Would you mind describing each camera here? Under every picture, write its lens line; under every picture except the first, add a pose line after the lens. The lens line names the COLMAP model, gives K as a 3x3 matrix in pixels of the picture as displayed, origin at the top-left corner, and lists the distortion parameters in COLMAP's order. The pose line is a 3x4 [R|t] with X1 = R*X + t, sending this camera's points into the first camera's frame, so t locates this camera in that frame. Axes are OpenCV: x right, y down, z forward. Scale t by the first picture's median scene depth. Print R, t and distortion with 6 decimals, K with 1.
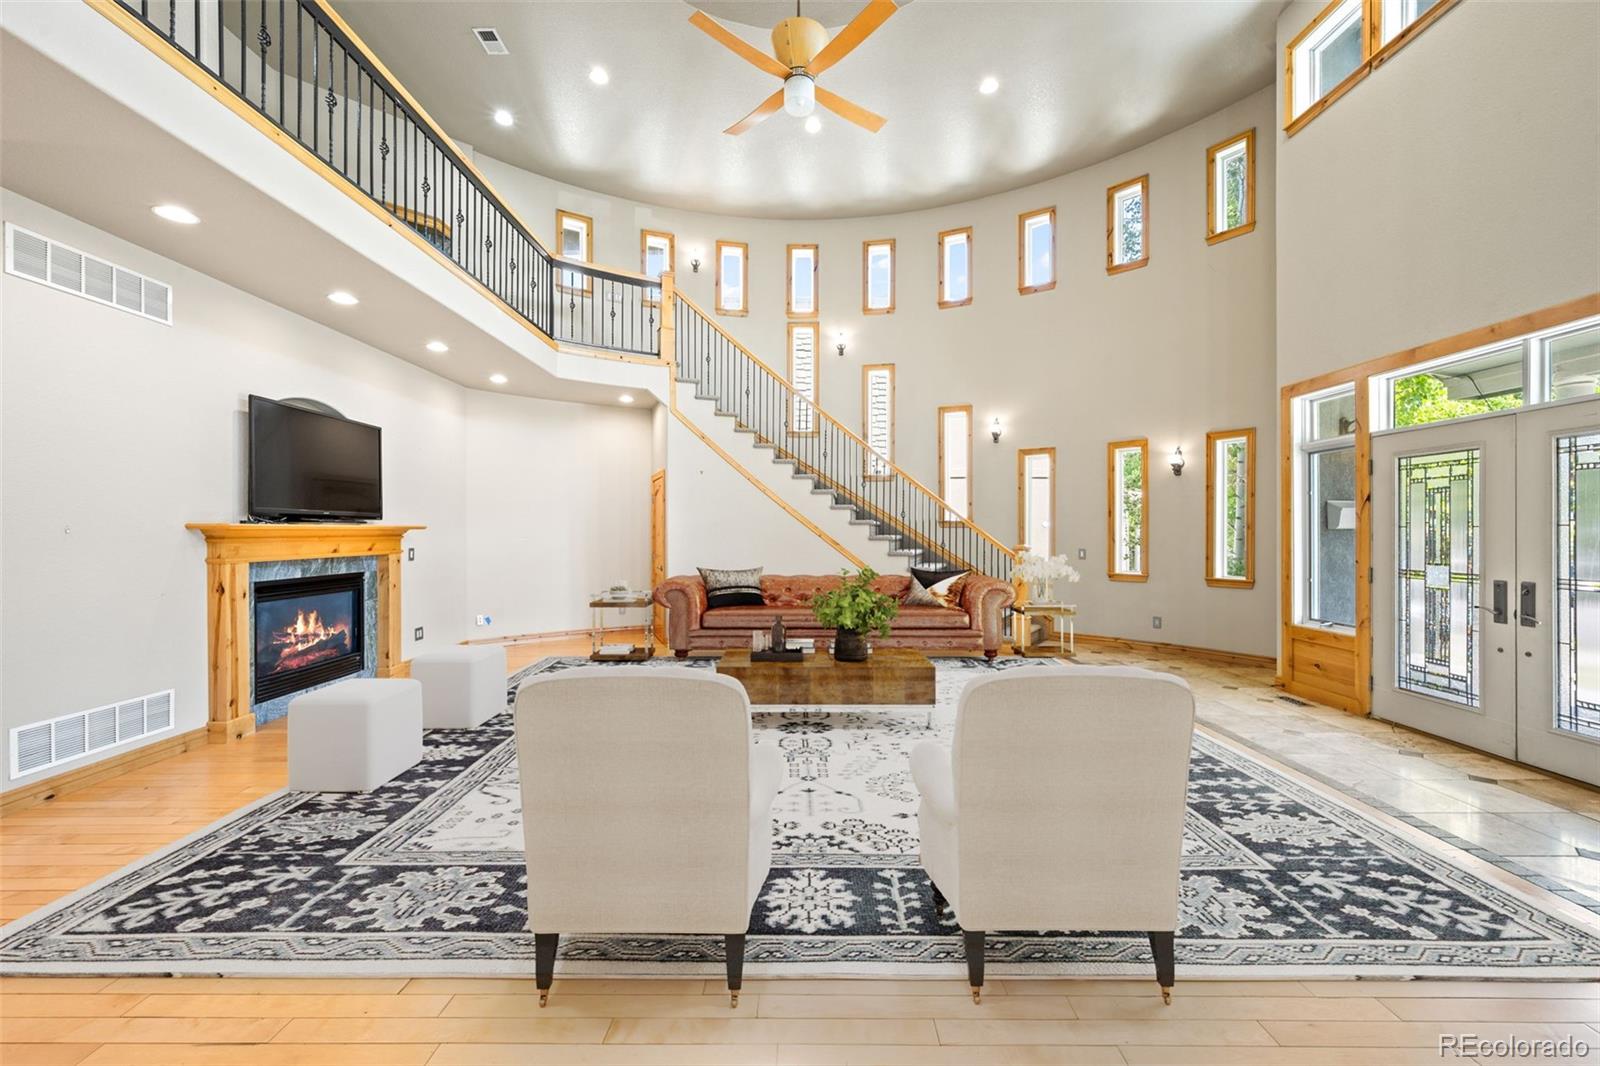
lens RADIAL K [[641.7, 0, 790.6], [0, 641.7, 531.5], [0, 0, 1]] dist [-0.009380, 0.000742]
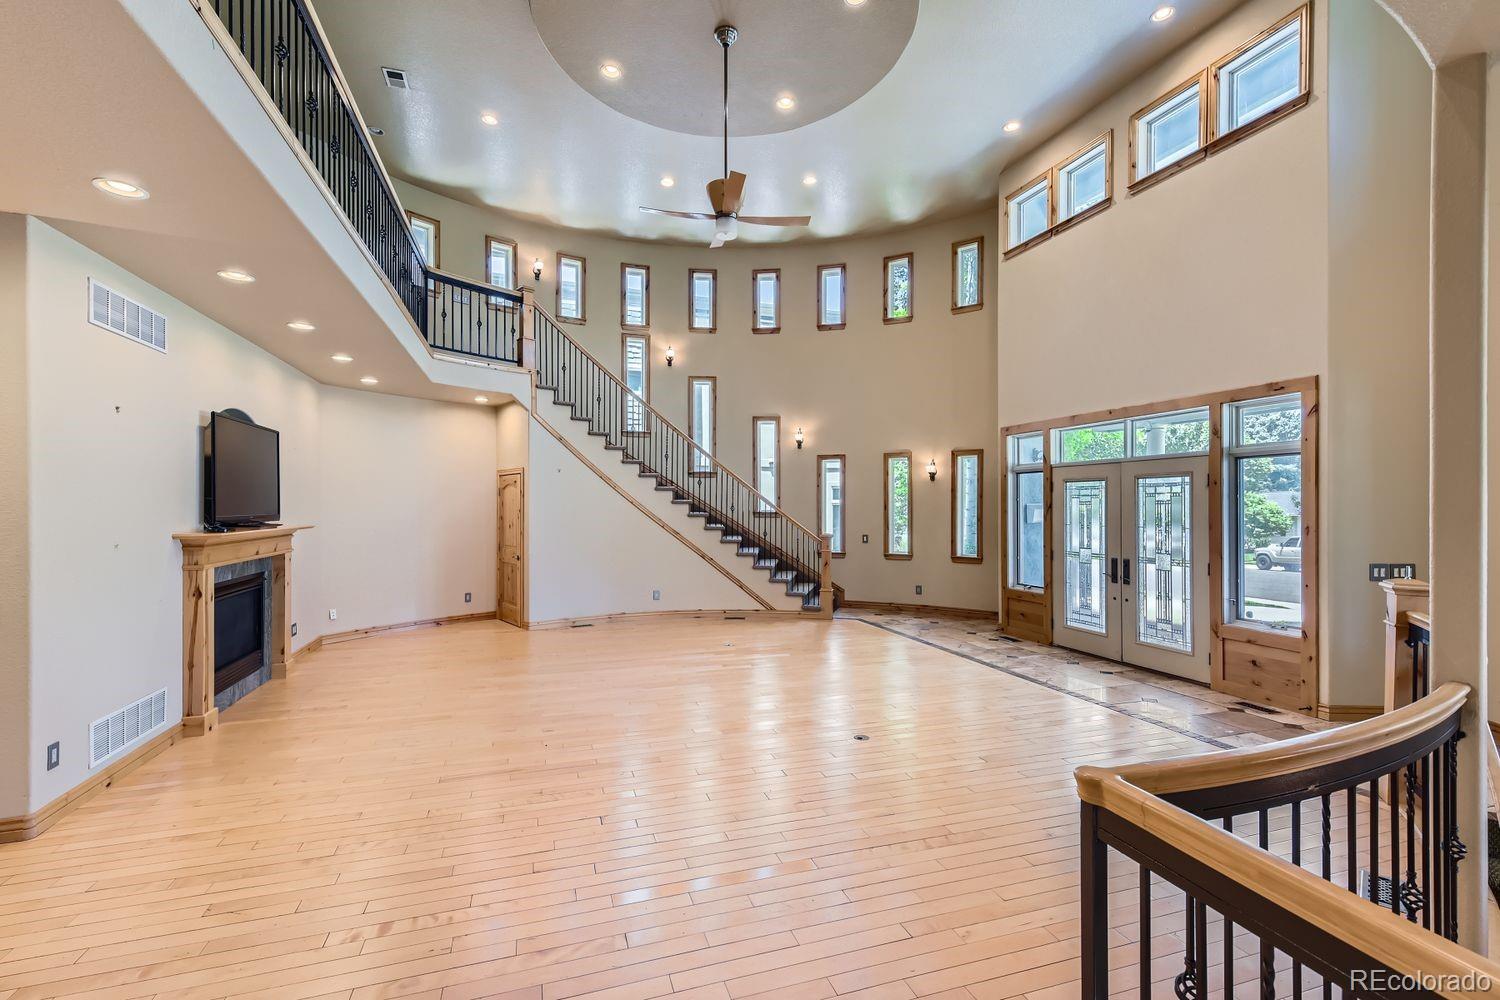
lens RADIAL K [[653.6, 0, 751.6], [0, 653.6, 503.1], [0, 0, 1]] dist [0.000805, -0.000562]
pose [[0.950211, 0.002316, 0.311599, -0.197862], [-0.000151, 0.999976, -0.006970, -0.031723], [-0.311608, 0.006576, 0.950188, -0.203091]]
